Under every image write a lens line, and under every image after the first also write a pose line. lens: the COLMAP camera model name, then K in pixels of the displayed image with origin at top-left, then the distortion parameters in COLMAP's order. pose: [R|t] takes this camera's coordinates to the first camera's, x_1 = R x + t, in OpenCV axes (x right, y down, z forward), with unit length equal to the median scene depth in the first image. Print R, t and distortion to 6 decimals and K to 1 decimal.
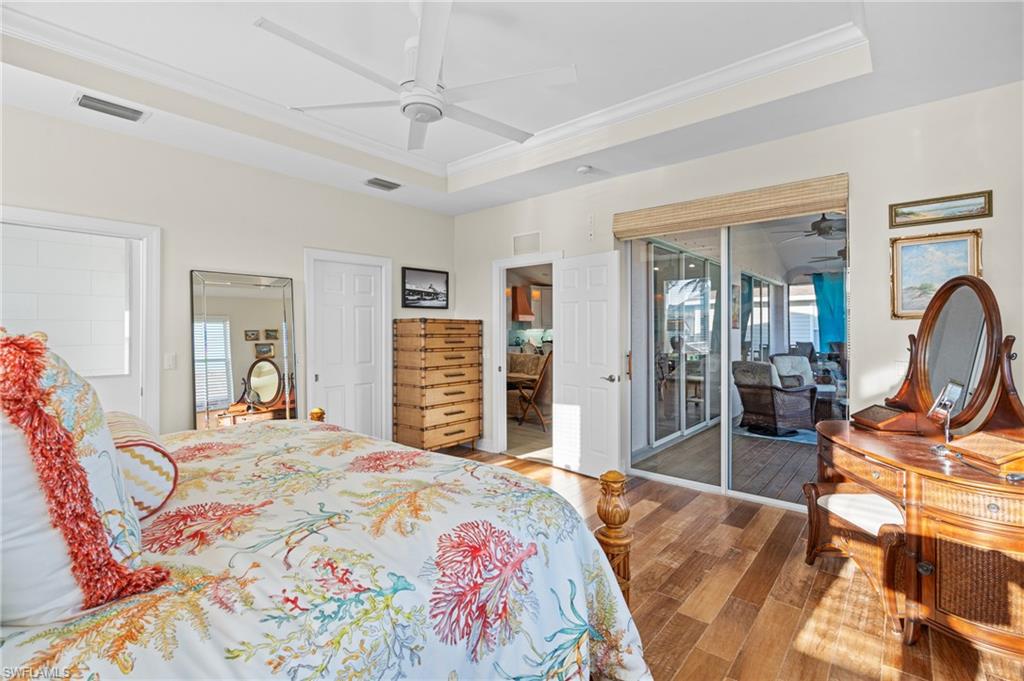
lens RADIAL K [[469.0, 0, 511.4], [0, 469.0, 327.7], [0, 0, 1]] dist [-0.001573, 0.000095]
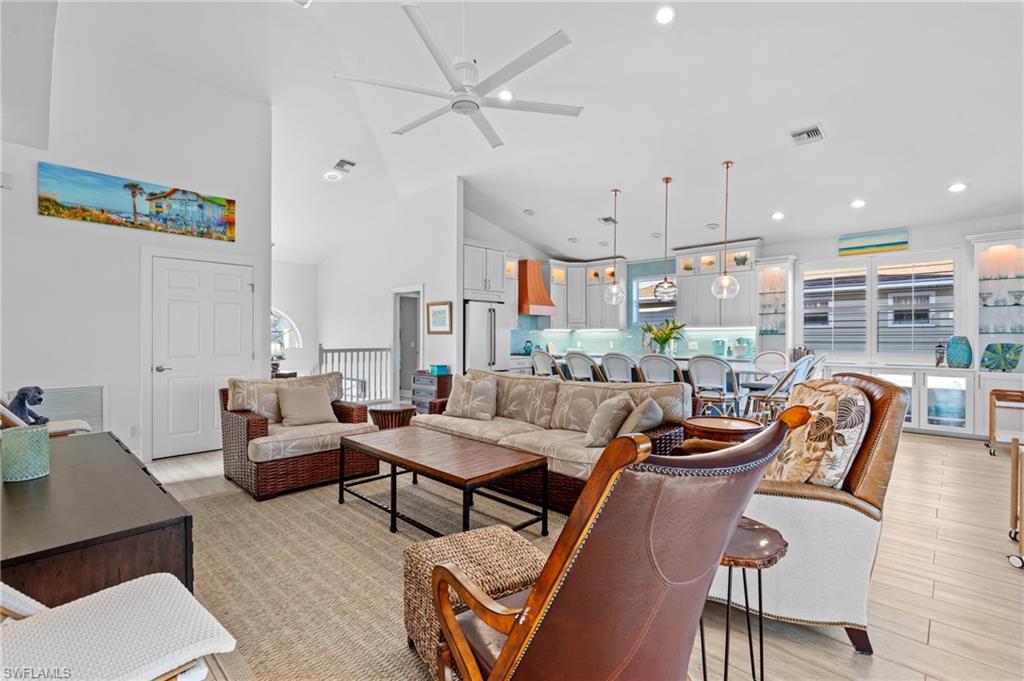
lens RADIAL K [[458.8, 0, 511.3], [0, 458.8, 334.2], [0, 0, 1]] dist [-0.003260, 0.000208]
pose [[0.998099, 0.001709, -0.061615, 0.029237], [-0.001526, 0.999994, 0.003026, 0.009582], [0.061619, -0.002926, 0.998095, 0.400968]]
